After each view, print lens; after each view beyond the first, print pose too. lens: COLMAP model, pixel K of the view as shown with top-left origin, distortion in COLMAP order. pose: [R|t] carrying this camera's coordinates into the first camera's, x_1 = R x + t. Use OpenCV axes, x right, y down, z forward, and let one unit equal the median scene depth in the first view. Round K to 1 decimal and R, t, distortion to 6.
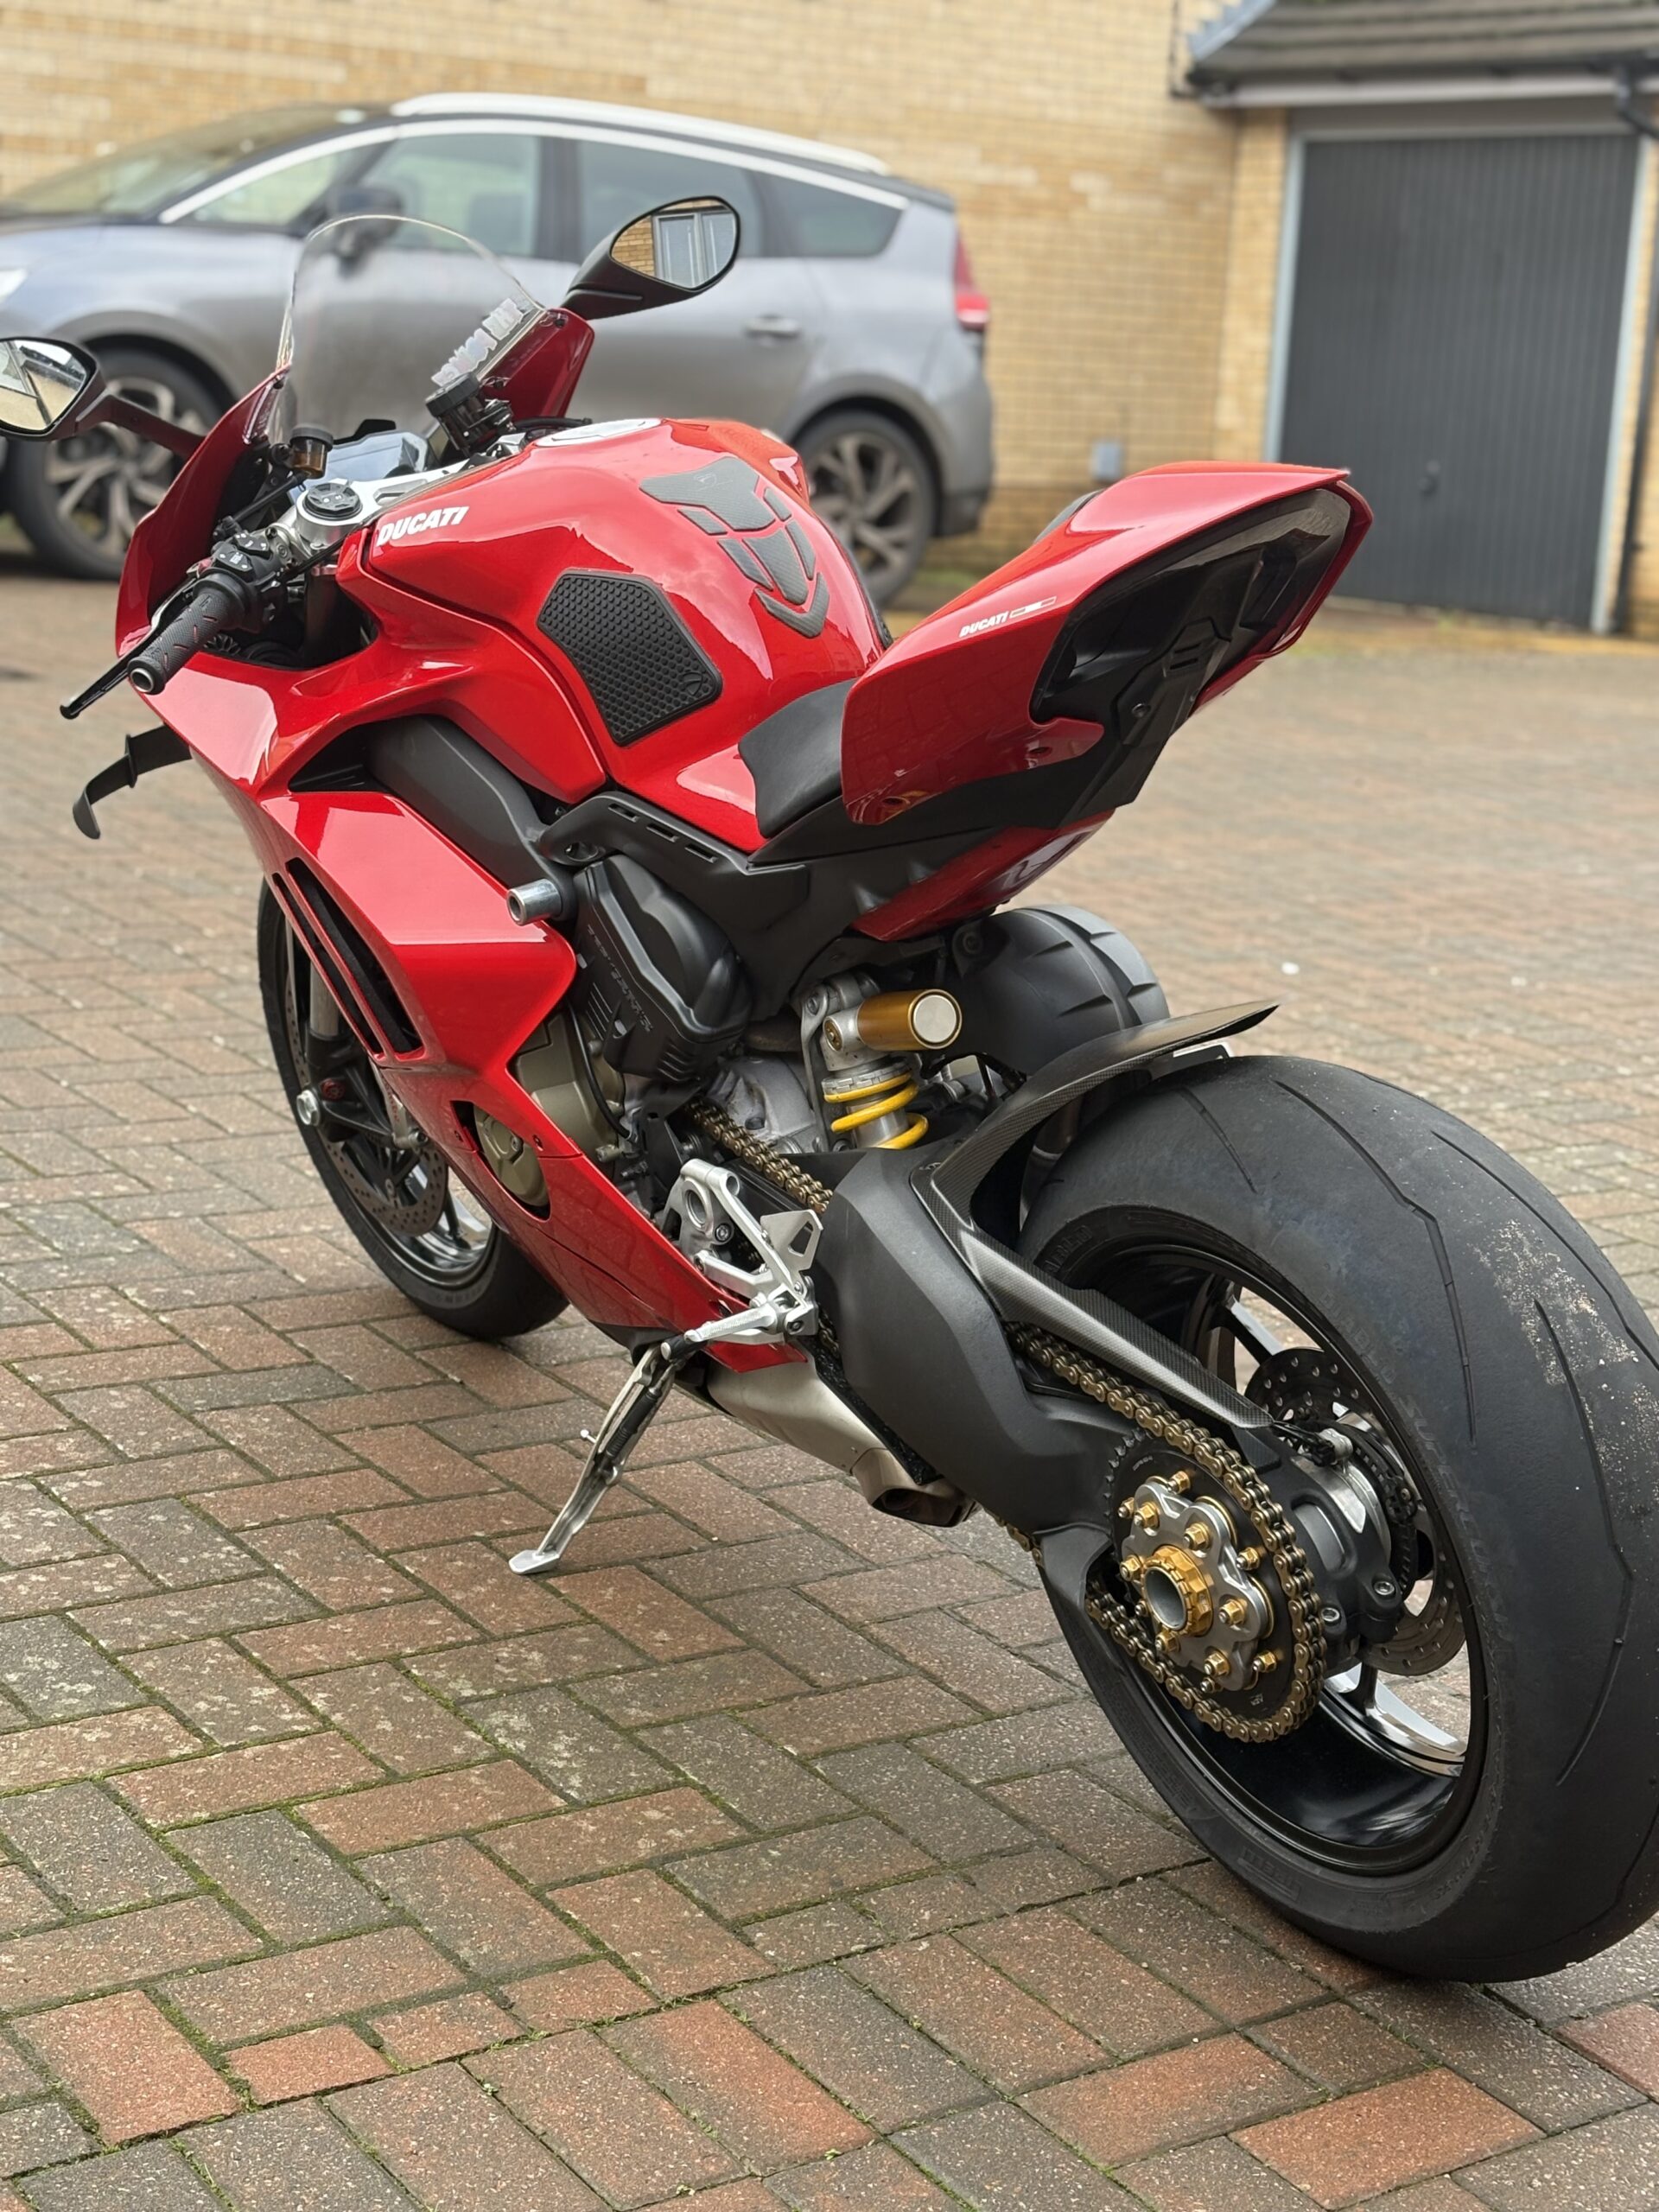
lens RADIAL K [[3384.2, 0, 817.7], [0, 3384.2, 1130.8], [0, 0, 1]] dist [0.246233, -0.966769]
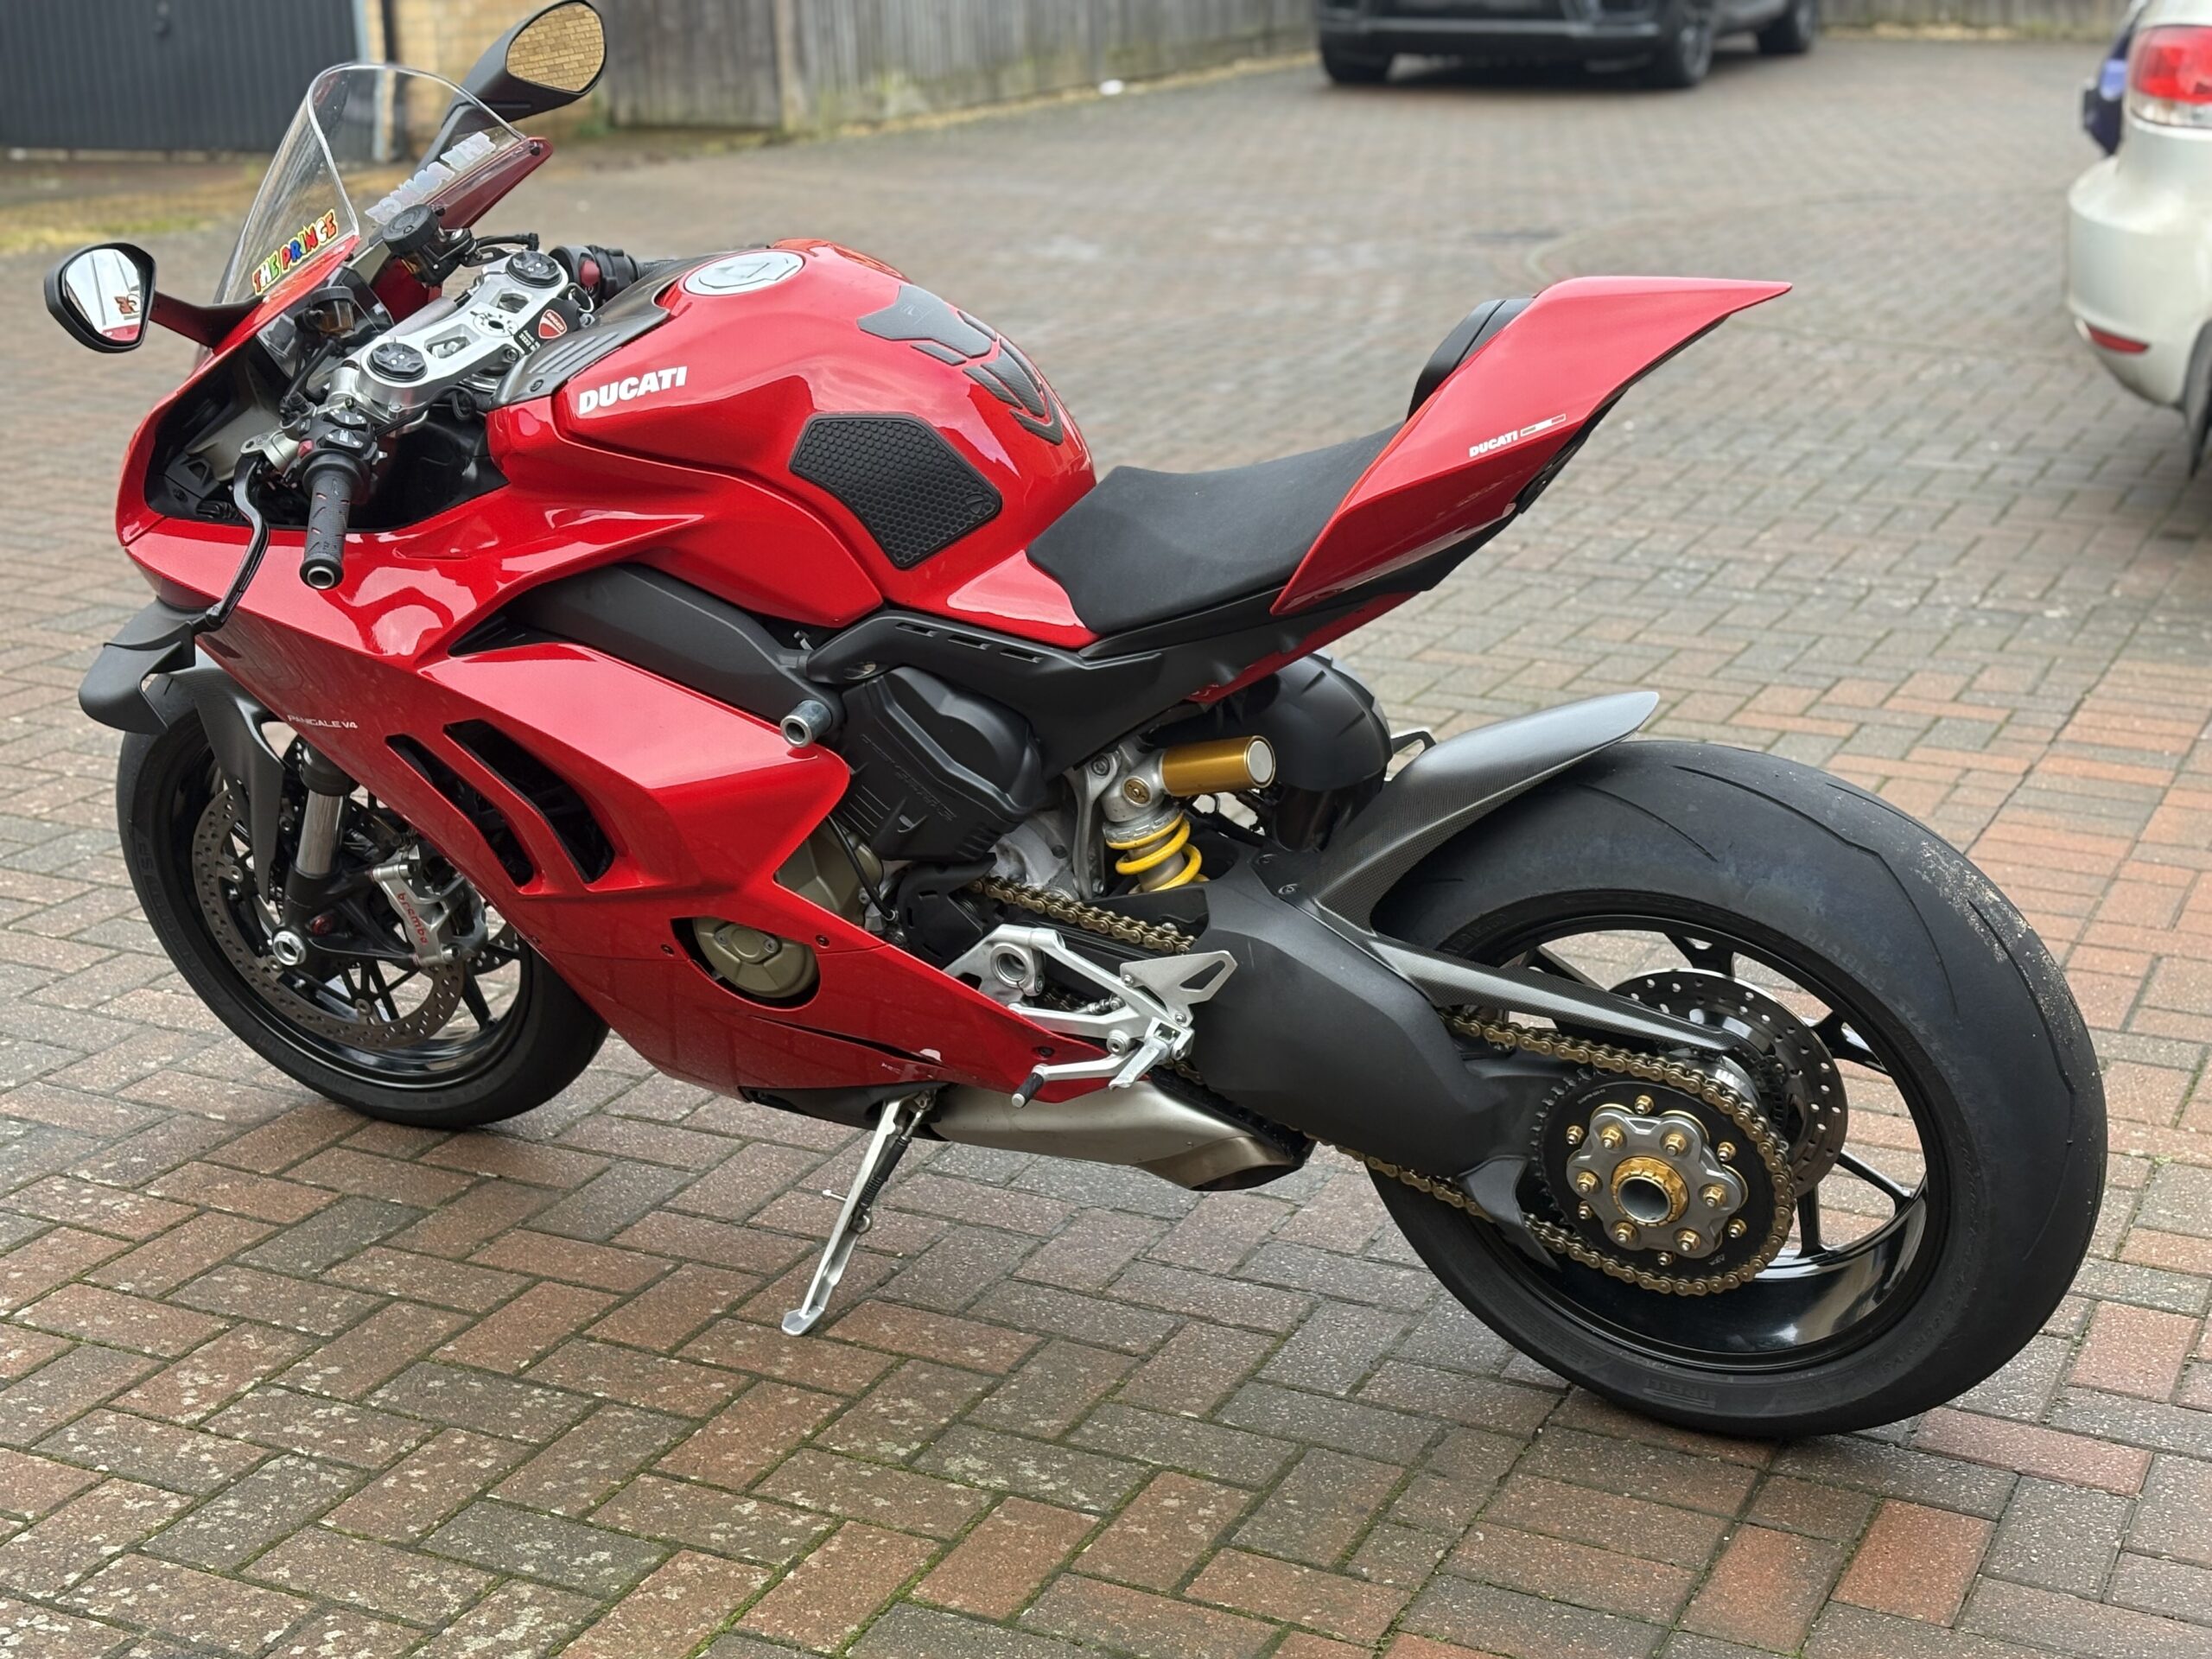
lens RADIAL K [[3384.2, 0, 1106.0], [0, 3384.2, 829.5], [0, 0, 1]] dist [0.246233, -0.966769]
pose [[0.863192, -0.213550, 0.457489, -0.468205], [0.182981, 0.976860, 0.110737, -0.127815], [-0.470551, -0.011875, 0.882293, 0.014847]]
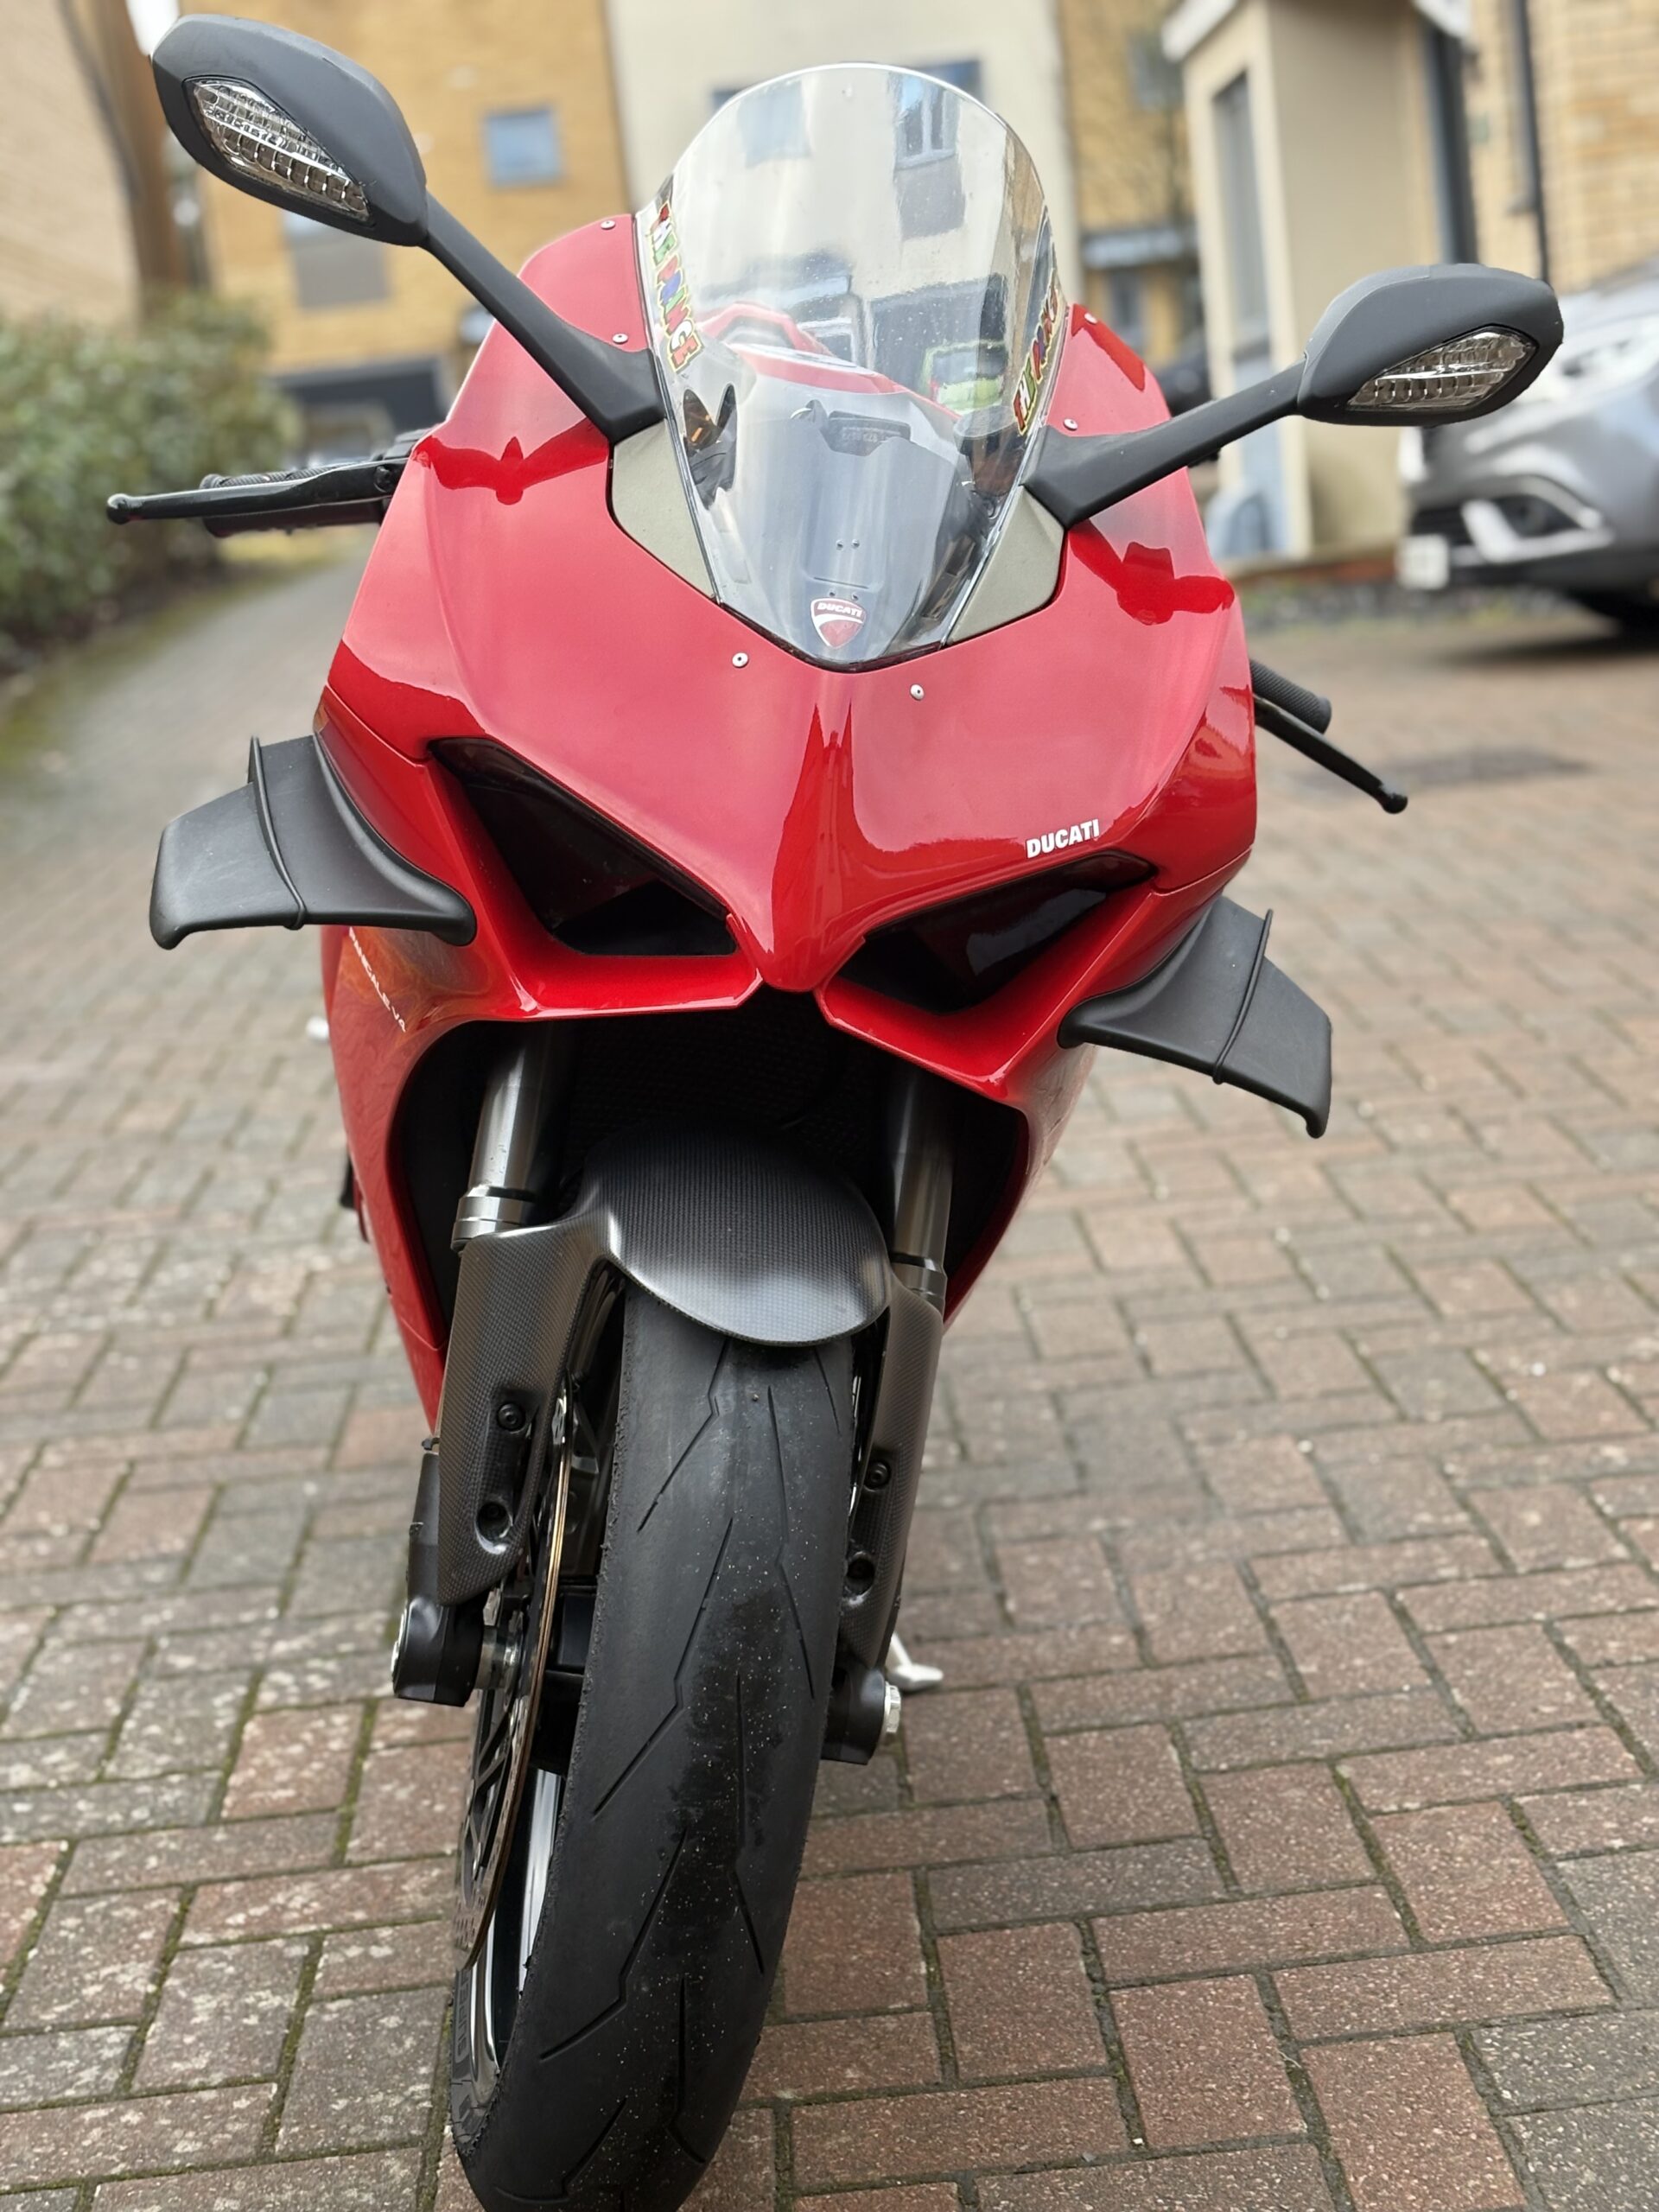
lens RADIAL K [[3384.2, 0, 817.7], [0, 3384.2, 1130.8], [0, 0, 1]] dist [0.246233, -0.966769]
pose [[0.818402, -0.047144, -0.572709, 0.300140], [0.031876, 0.998819, -0.036669, -0.041803], [0.573762, 0.011754, 0.818938, 0.491679]]
